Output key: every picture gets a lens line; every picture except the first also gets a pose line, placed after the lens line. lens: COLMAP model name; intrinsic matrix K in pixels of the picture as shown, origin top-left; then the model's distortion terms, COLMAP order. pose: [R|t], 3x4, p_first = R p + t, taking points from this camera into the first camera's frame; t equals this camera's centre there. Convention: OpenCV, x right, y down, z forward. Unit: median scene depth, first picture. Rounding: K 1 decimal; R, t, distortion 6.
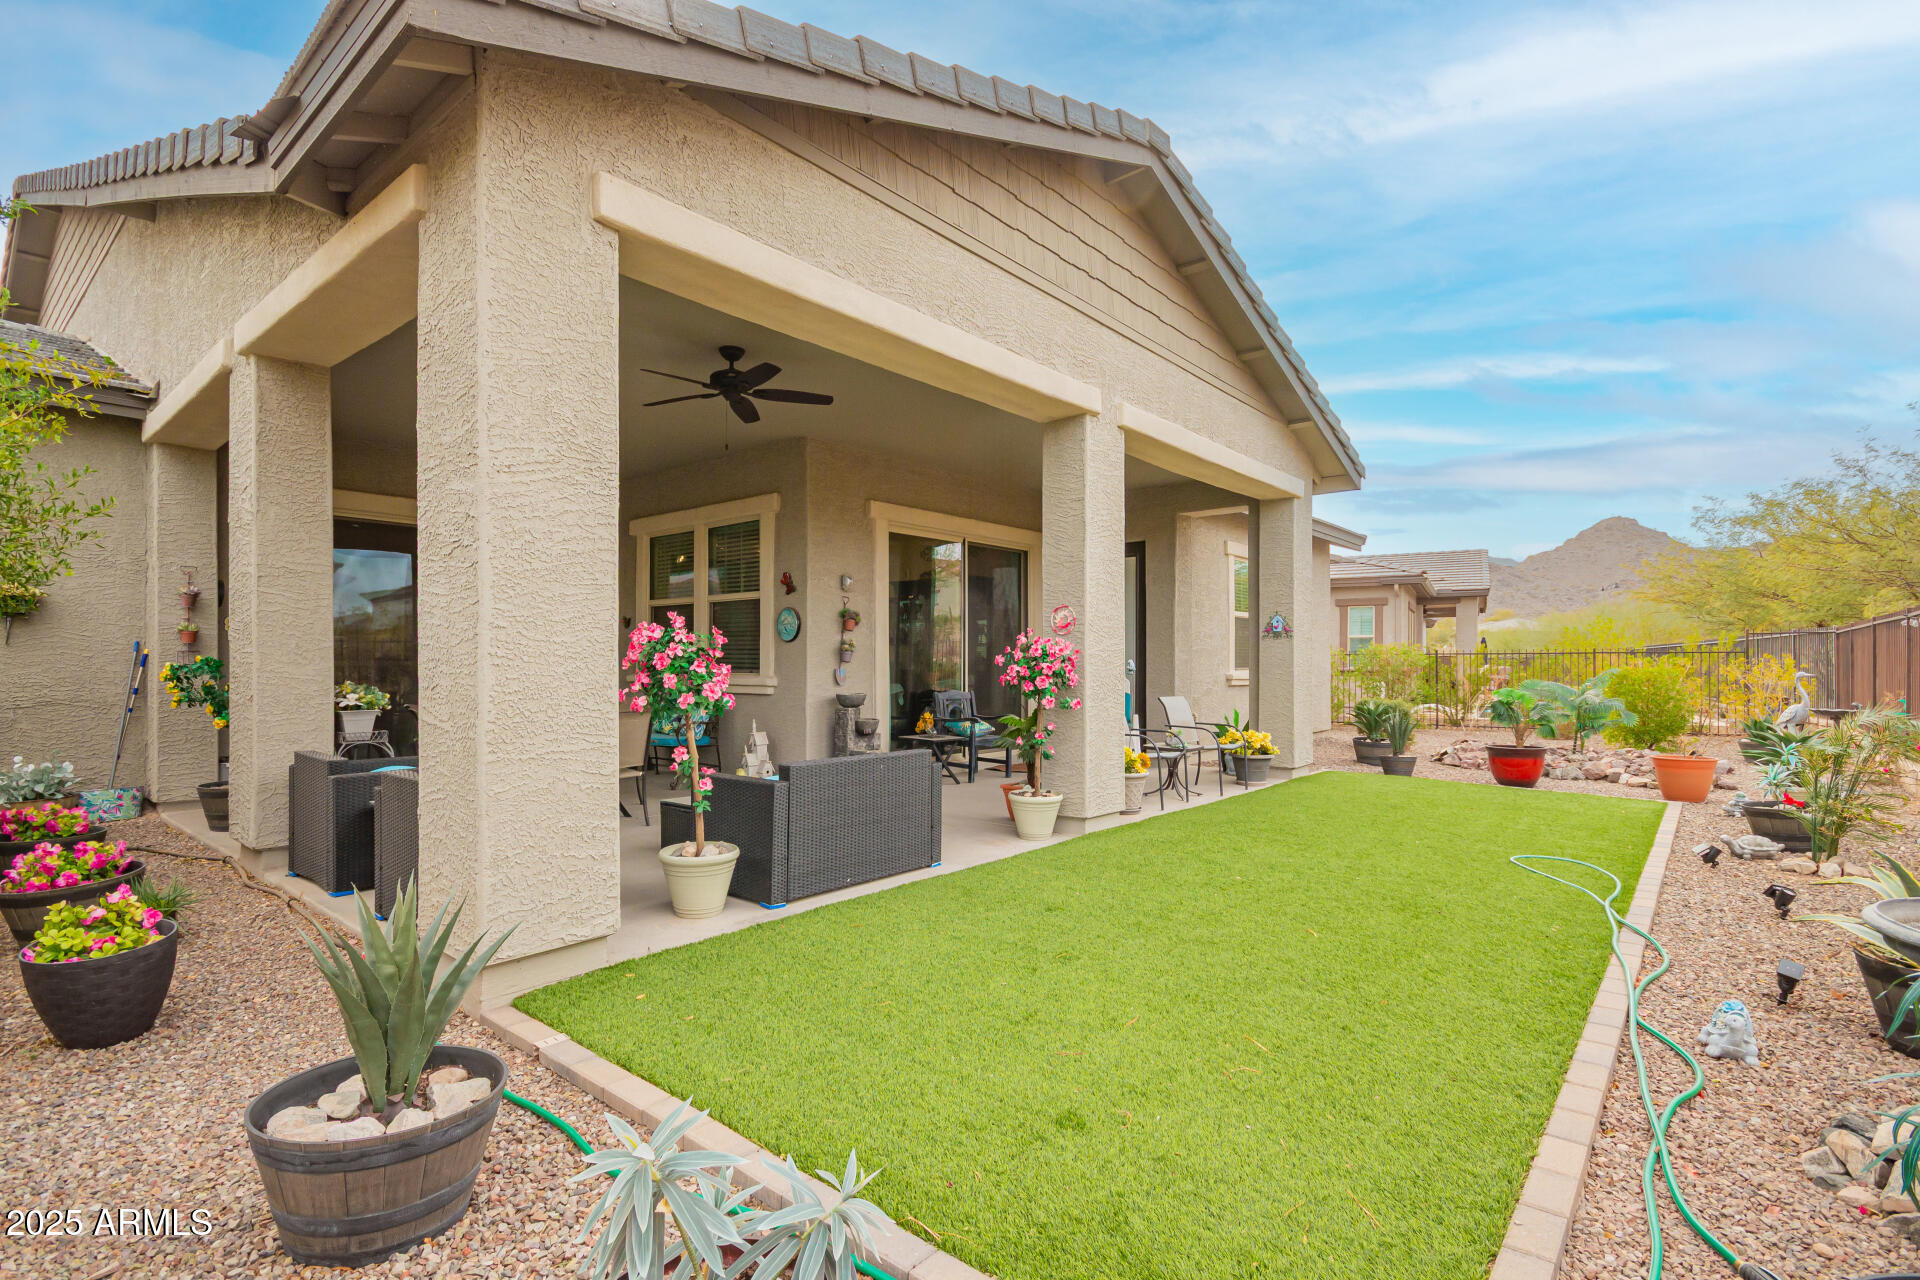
lens RADIAL K [[899.1, 0, 948.7], [0, 899.1, 655.5], [0, 0, 1]] dist [-0.000211, -0.001244]
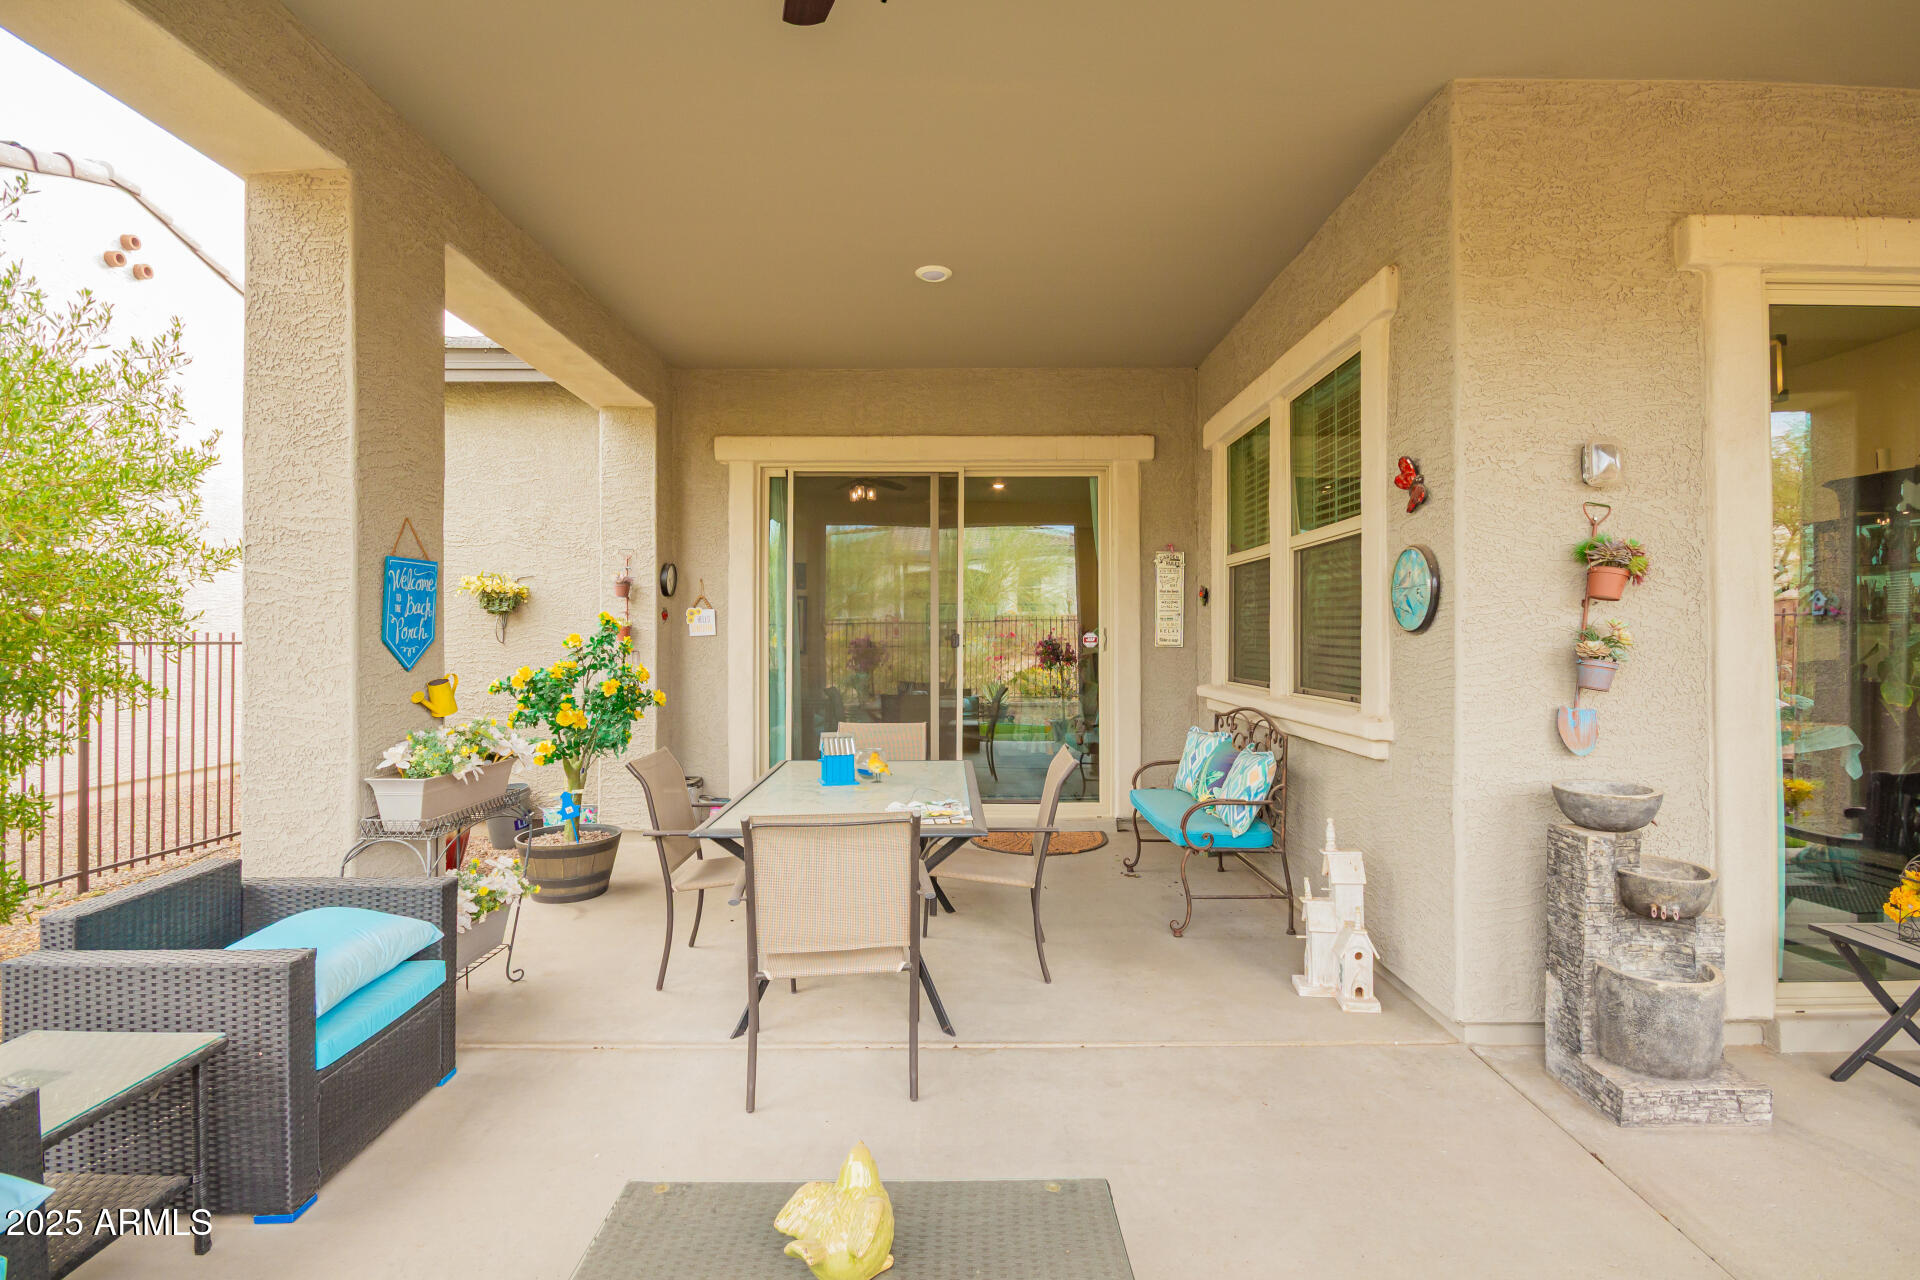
lens RADIAL K [[899.1, 0, 962.1], [0, 899.1, 627.2], [0, 0, 1]] dist [-0.000211, -0.001244]
pose [[0.646698, -0.008468, -0.762699, -0.006458], [0.006929, 0.999962, -0.005227, -0.017092], [0.762715, -0.001905, 0.646732, 0.594086]]
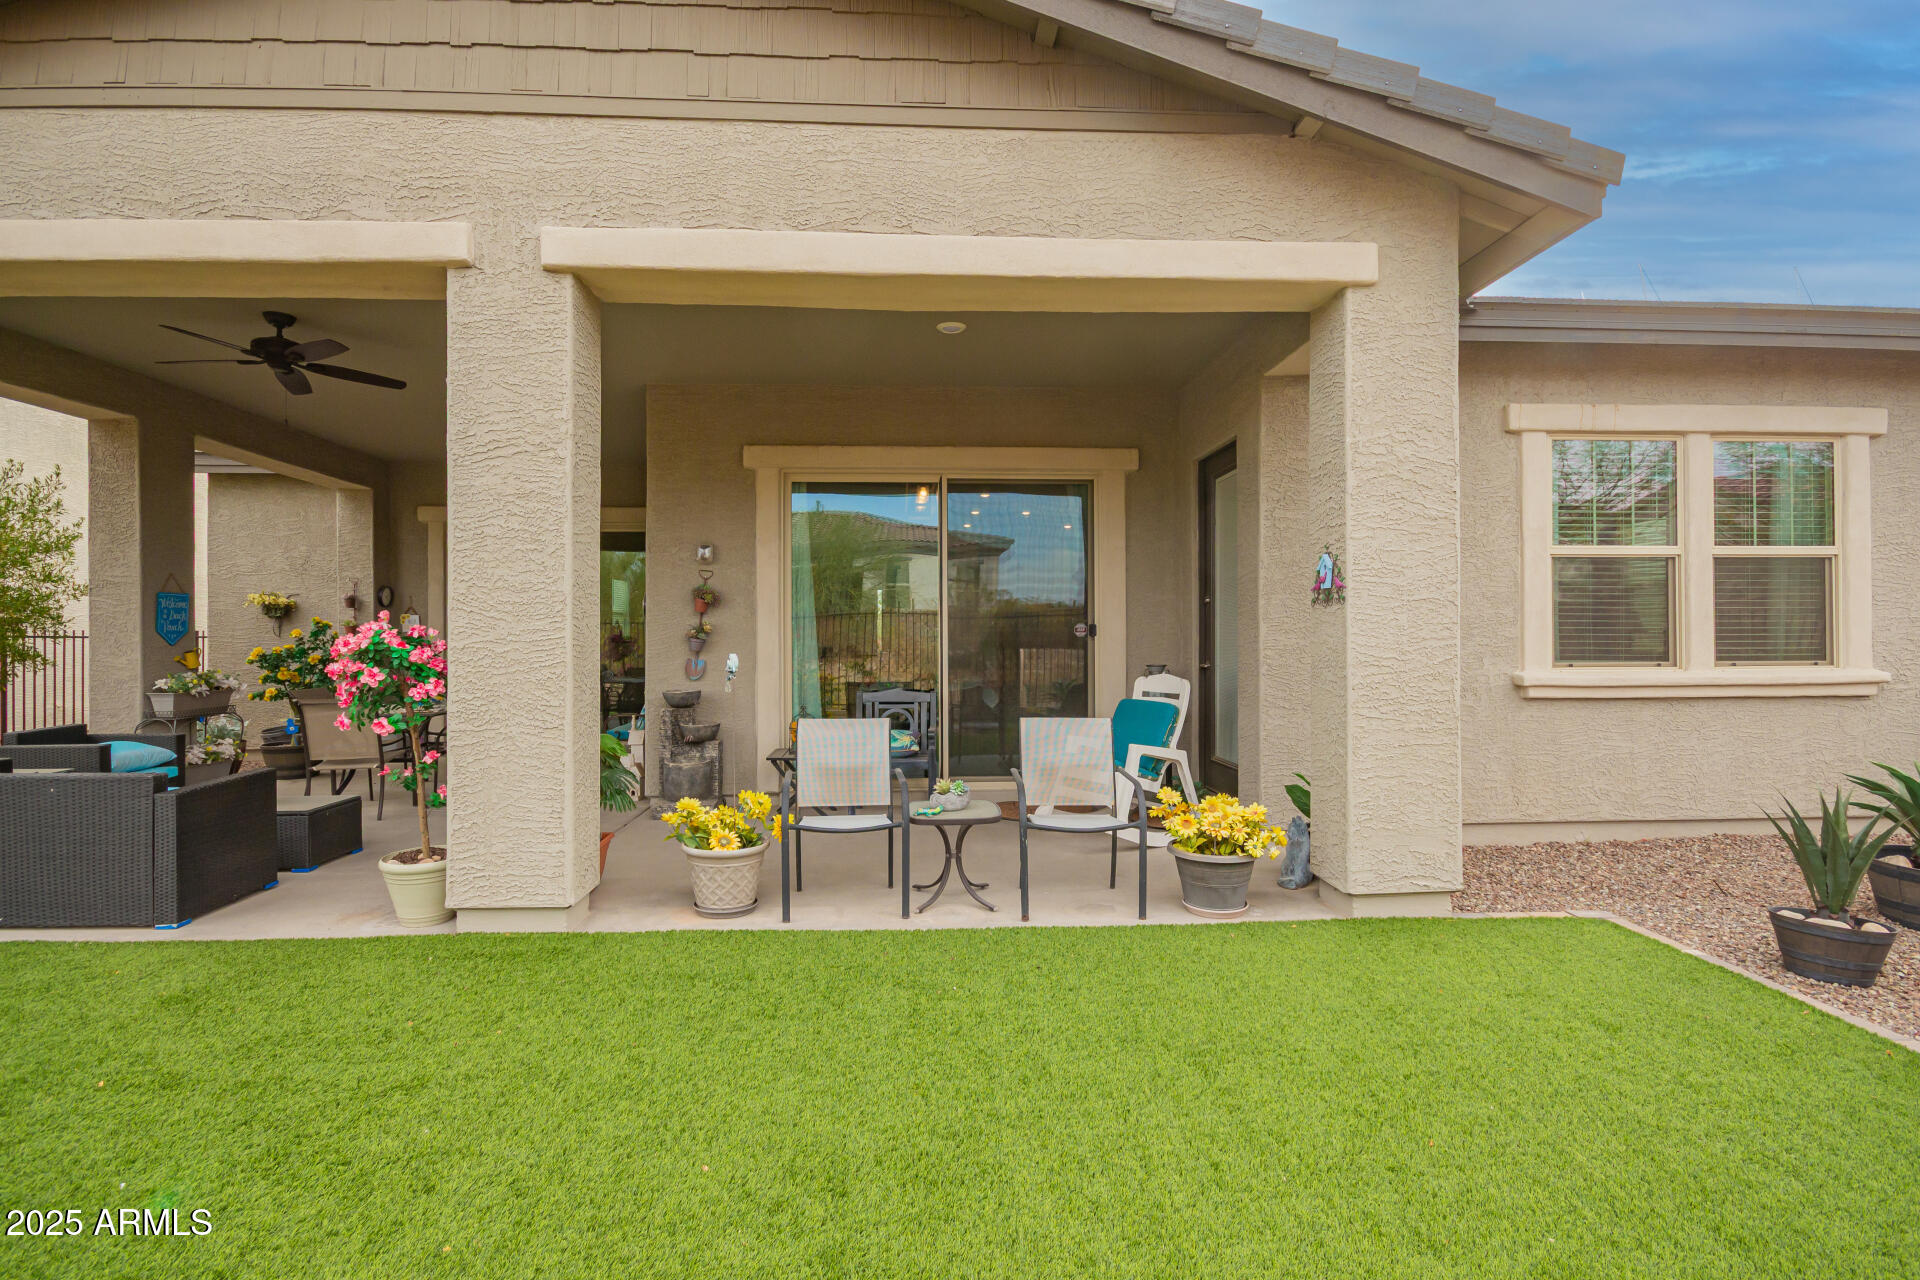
lens RADIAL K [[899.1, 0, 940.5], [0, 899.1, 635.1], [0, 0, 1]] dist [-0.000211, -0.001244]
pose [[0.682627, -0.004061, -0.730756, 0.637145], [0.008101, 0.999965, 0.002011, -0.007505], [0.730722, -0.007293, 0.682636, 0.615860]]
